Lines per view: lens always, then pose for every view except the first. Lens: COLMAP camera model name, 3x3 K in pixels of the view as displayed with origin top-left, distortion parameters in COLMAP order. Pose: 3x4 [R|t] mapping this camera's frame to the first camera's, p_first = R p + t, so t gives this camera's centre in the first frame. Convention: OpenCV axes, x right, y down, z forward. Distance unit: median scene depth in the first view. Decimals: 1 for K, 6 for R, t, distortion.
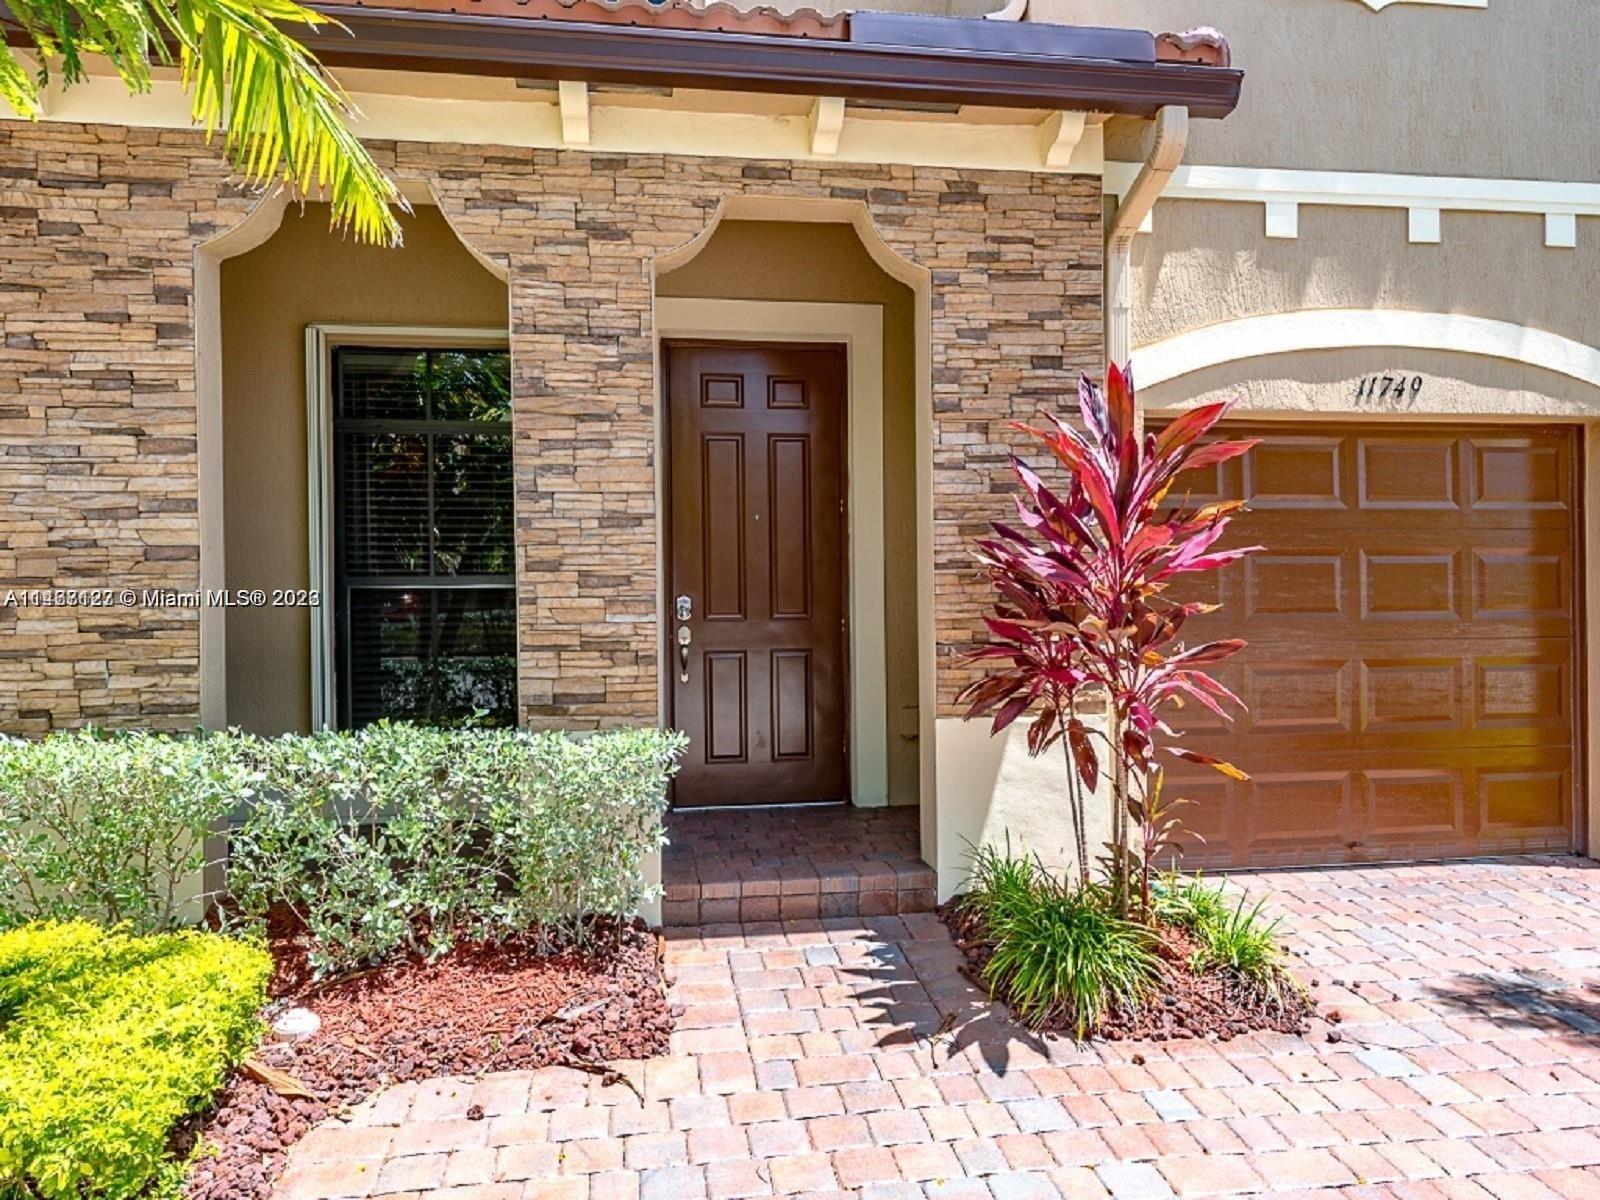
lens RADIAL K [[1045.8, 0, 792.4], [0, 1045.8, 597.6], [0, 0, 1]] dist [-0.002958, -0.000754]
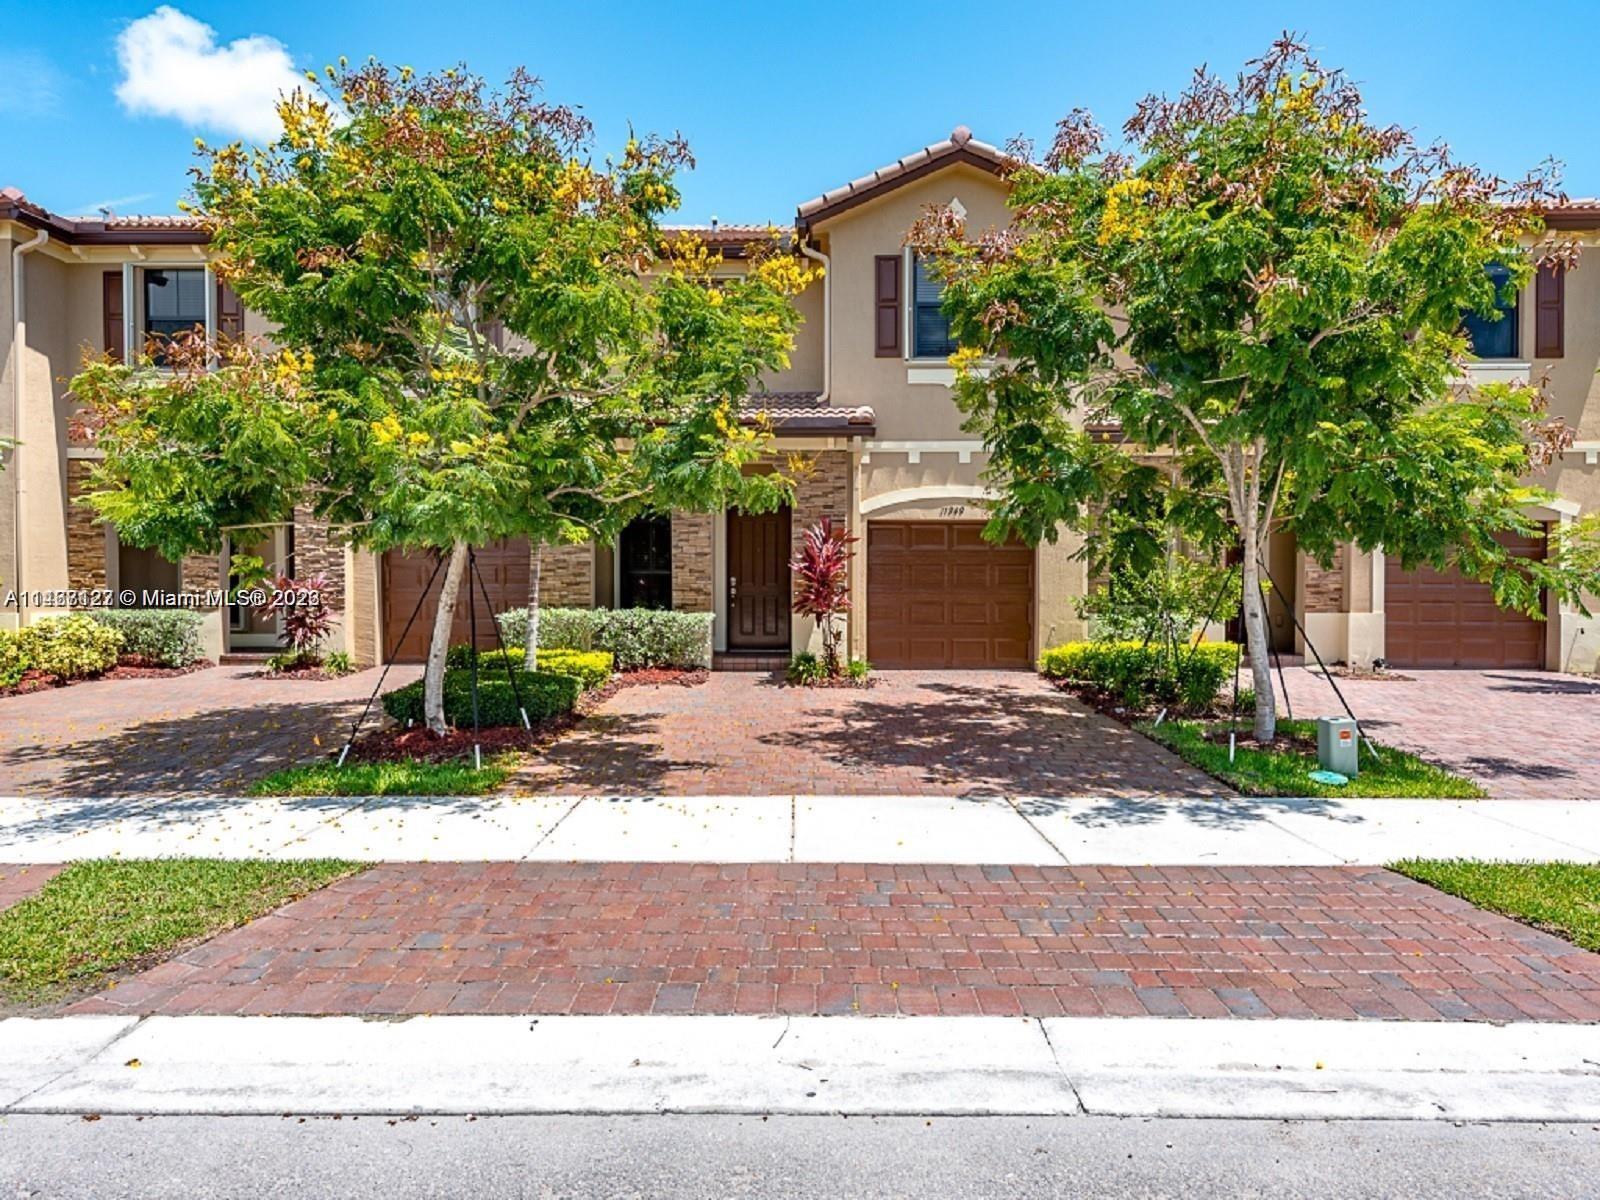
lens RADIAL K [[835.3, 0, 805.9], [0, 835.3, 597.3], [0, 0, 1]] dist [0.000790, 0.000010]
pose [[0.989937, 0.014060, -0.140808, 0.631532], [-0.012435, 0.999846, 0.012414, 0.033746], [0.140960, -0.010539, 0.989959, -1.881820]]
